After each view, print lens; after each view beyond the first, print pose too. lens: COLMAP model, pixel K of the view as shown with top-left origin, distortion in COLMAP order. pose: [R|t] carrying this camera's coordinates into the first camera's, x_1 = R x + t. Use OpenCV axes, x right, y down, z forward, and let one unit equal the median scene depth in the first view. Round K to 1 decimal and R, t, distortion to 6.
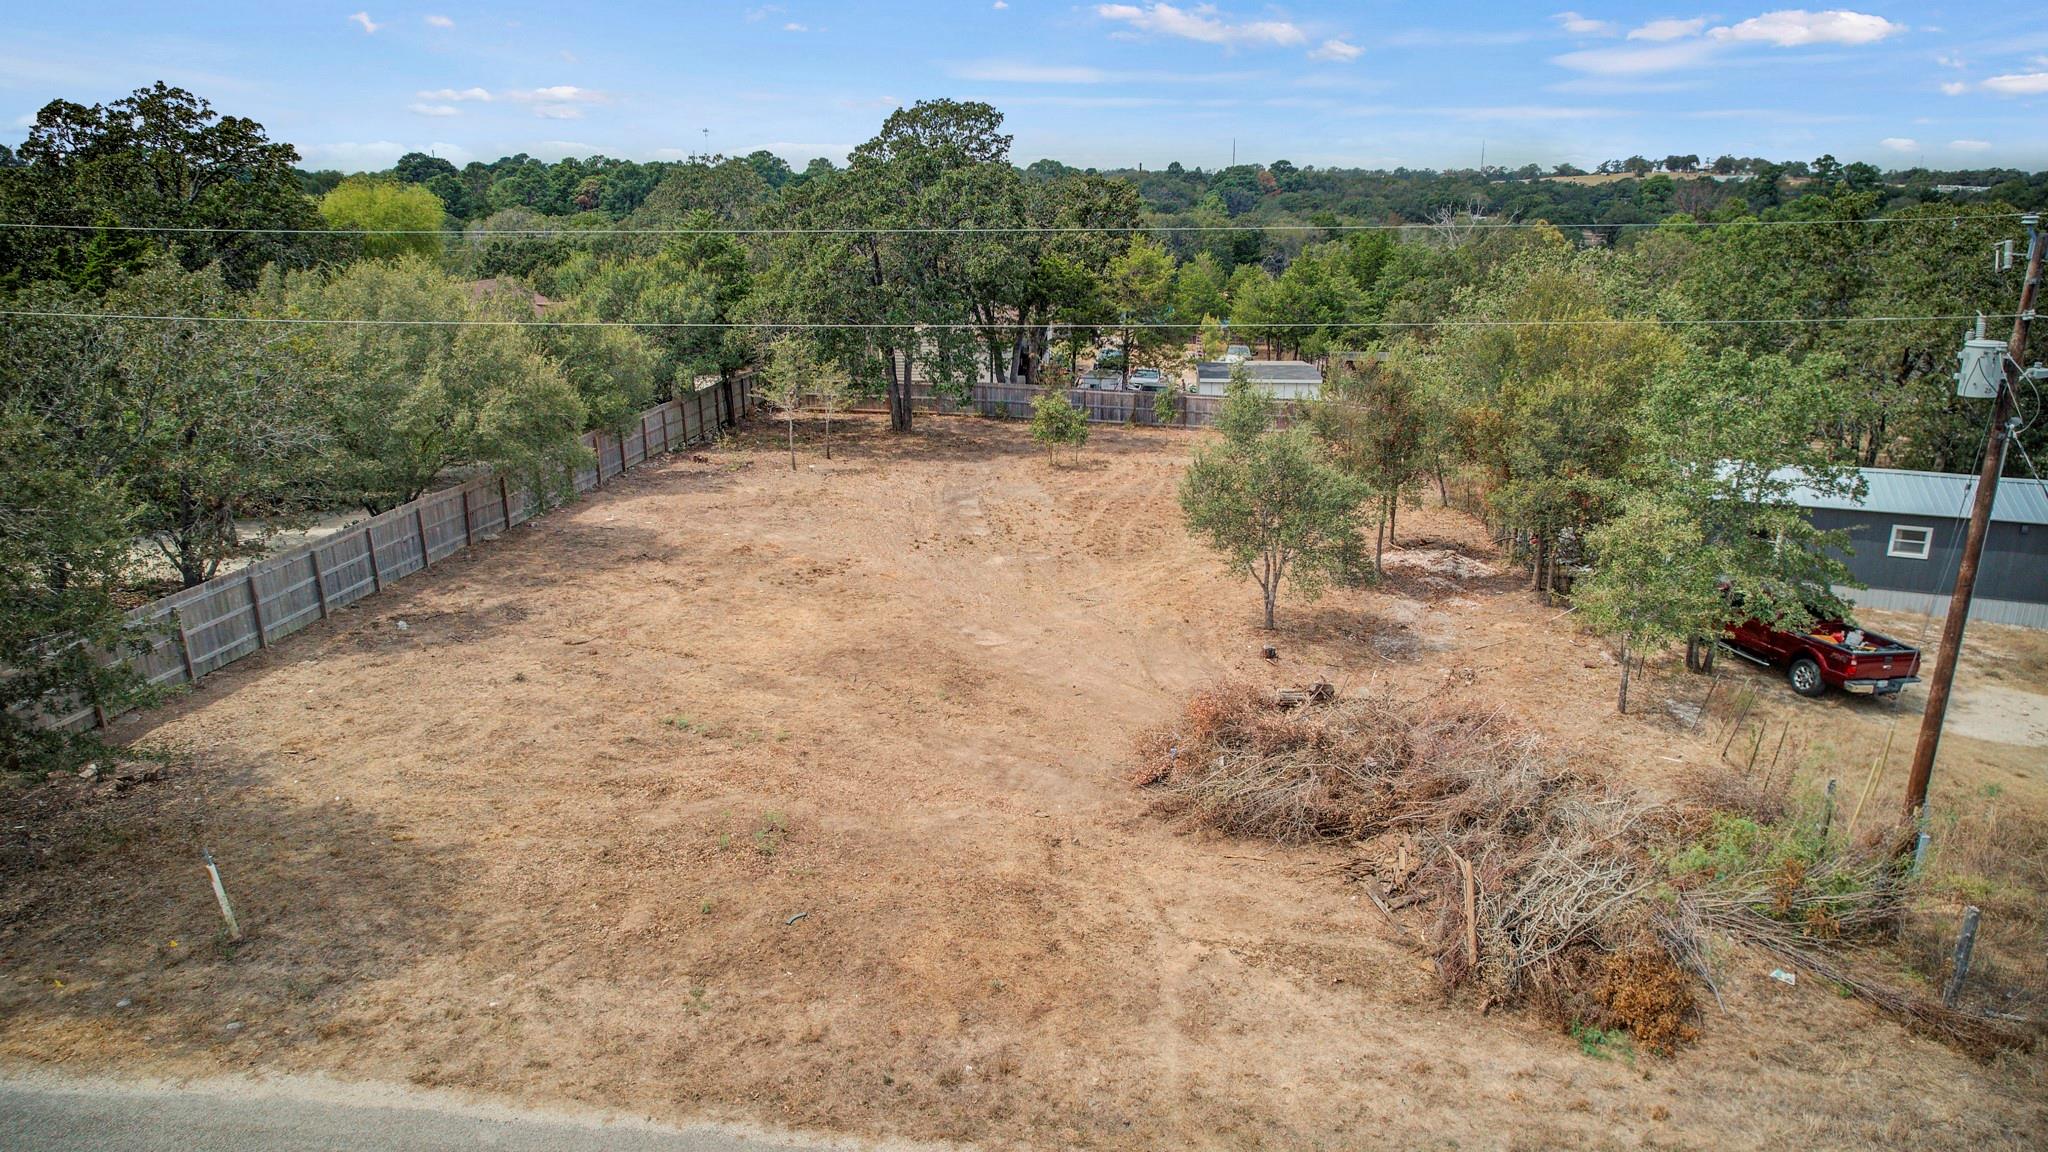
lens RADIAL K [[1332.6, 0, 1024.0], [0, 1332.6, 576.0], [0, 0, 1]] dist [-0.080395, 0.069529]
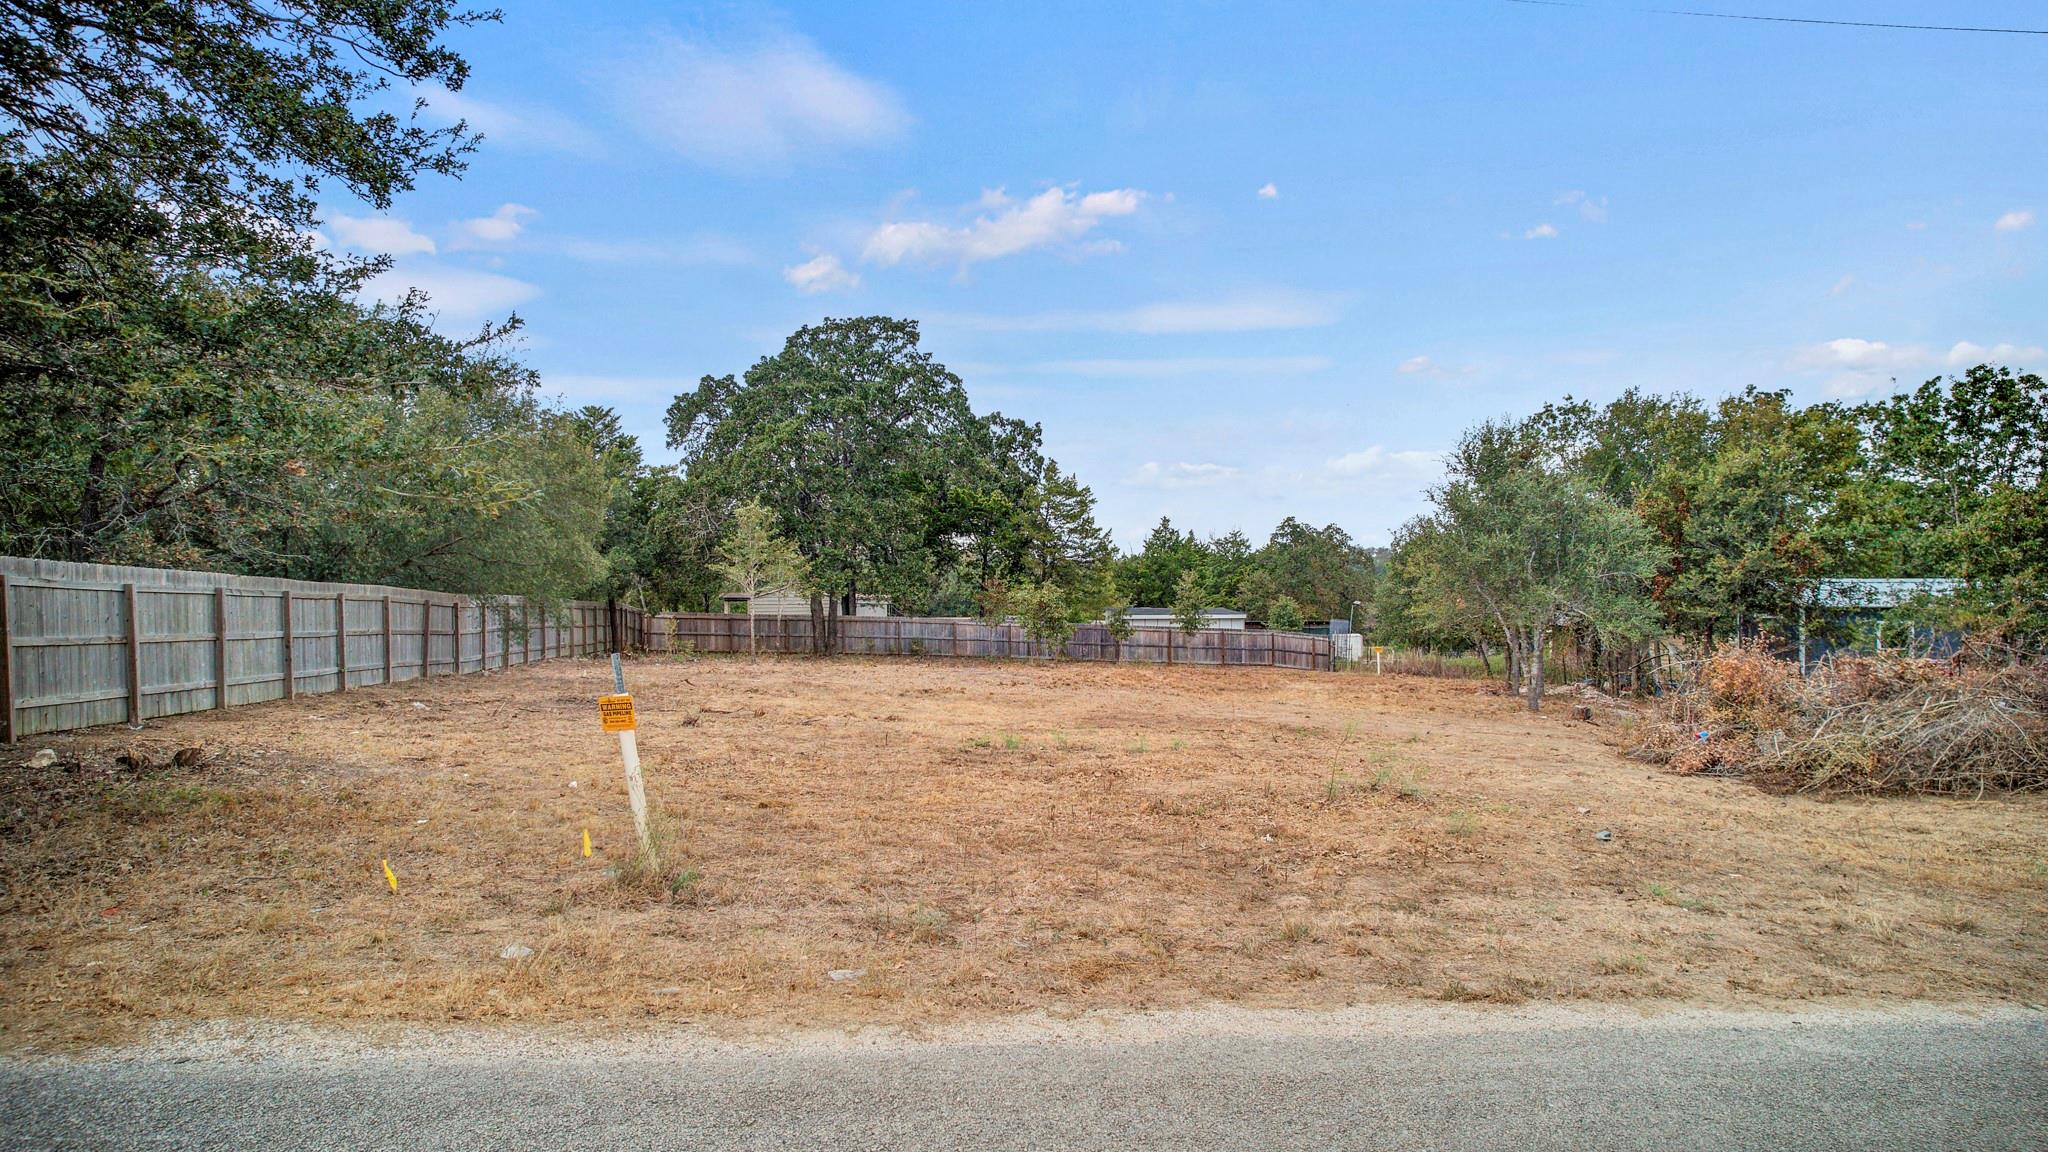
lens RADIAL K [[1324.0, 0, 1024.0], [0, 1324.0, 576.0], [0, 0, 1]] dist [-0.071509, 0.058070]
pose [[0.970748, 0.004180, 0.240064, -0.320124], [0.065882, 0.956835, -0.283066, 0.170631], [-0.230884, 0.290602, 0.928570, 0.289731]]
